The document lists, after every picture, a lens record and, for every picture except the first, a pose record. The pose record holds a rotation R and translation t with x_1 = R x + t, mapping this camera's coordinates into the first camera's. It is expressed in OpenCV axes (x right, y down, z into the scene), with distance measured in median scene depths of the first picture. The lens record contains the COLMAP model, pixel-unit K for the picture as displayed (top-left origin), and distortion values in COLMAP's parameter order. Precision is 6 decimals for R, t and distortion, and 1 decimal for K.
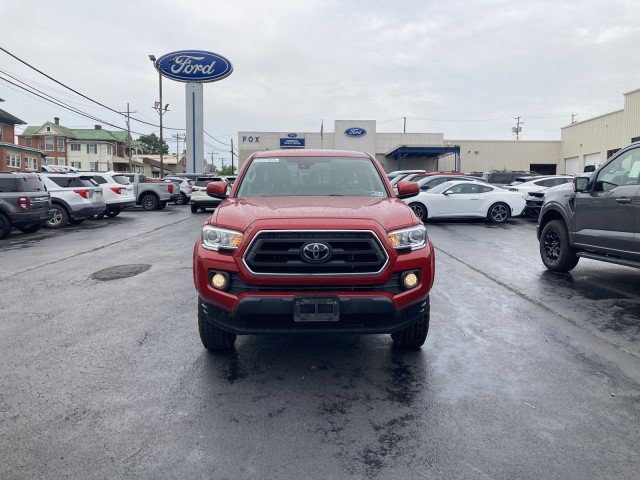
lens RADIAL K [[521.2, 0, 320.0], [0, 521.2, 240.0], [0, 0, 1]] dist [0.040316, -0.088985]
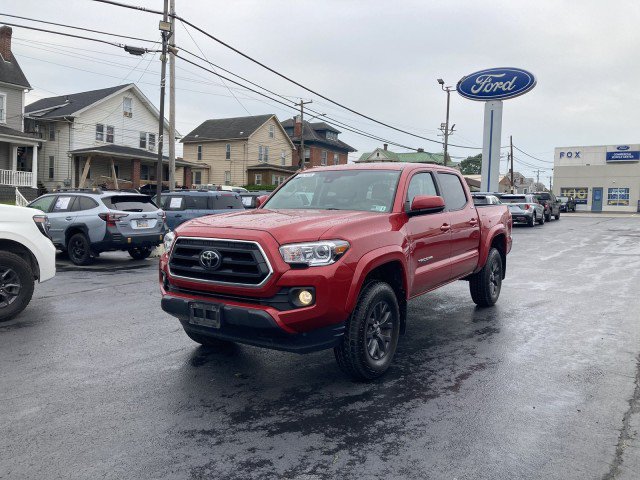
lens RADIAL K [[521.2, 0, 320.0], [0, 521.2, 240.0], [0, 0, 1]] dist [0.040316, -0.088985]
pose [[0.819749, 0.046308, -0.570848, 0.718508], [-0.068030, 0.997542, -0.016770, -0.012631], [0.568669, 0.052582, 0.820884, 0.246913]]
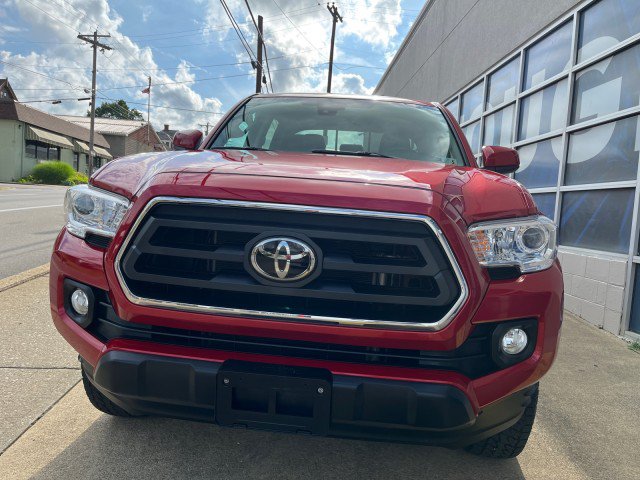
lens RADIAL K [[521.2, 0, 320.0], [0, 521.2, 240.0], [0, 0, 1]] dist [0.040316, -0.088985]
pose [[0.991537, 0.073734, -0.106850, 0.058351], [-0.072281, 0.997232, 0.017410, -0.001541], [0.107838, -0.009540, 0.994123, 0.563649]]
